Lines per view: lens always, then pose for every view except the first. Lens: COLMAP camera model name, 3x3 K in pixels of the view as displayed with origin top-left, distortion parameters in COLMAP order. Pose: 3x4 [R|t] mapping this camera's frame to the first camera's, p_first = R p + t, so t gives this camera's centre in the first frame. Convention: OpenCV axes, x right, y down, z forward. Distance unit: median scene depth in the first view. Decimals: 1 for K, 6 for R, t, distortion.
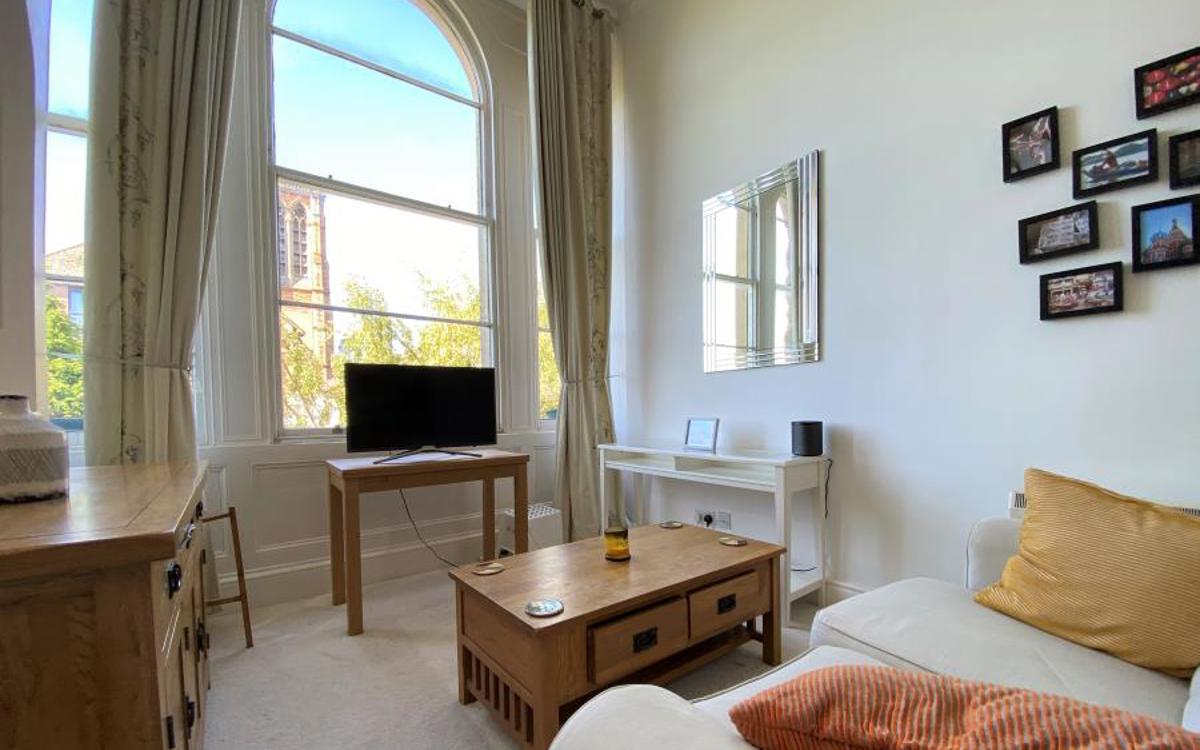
lens RADIAL K [[483.0, 0, 595.4], [0, 483.0, 416.9], [0, 0, 1]] dist [0.043512, -0.032829]
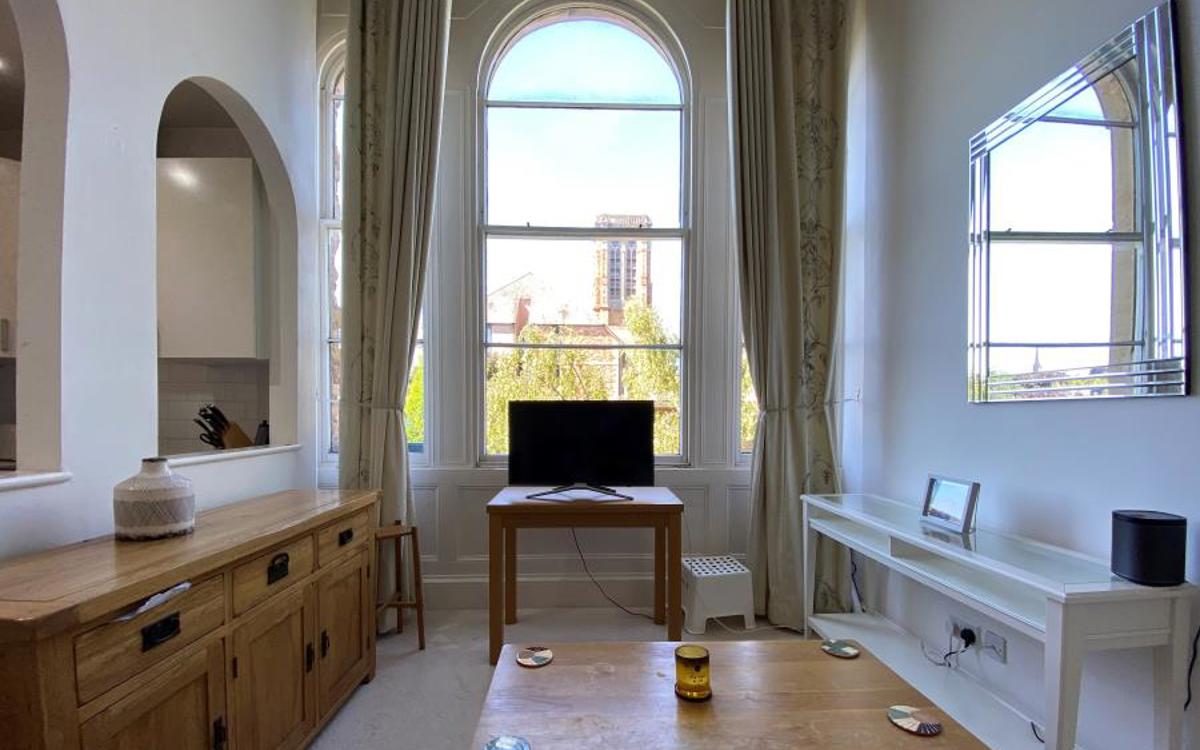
lens RADIAL K [[483.0, 0, 595.4], [0, 483.0, 416.9], [0, 0, 1]] dist [0.043512, -0.032829]
pose [[0.817423, 0.020582, -0.575671, 0.228652], [-0.023836, 0.999714, 0.001896, -0.074443], [0.575545, 0.012172, 0.817680, 0.226758]]
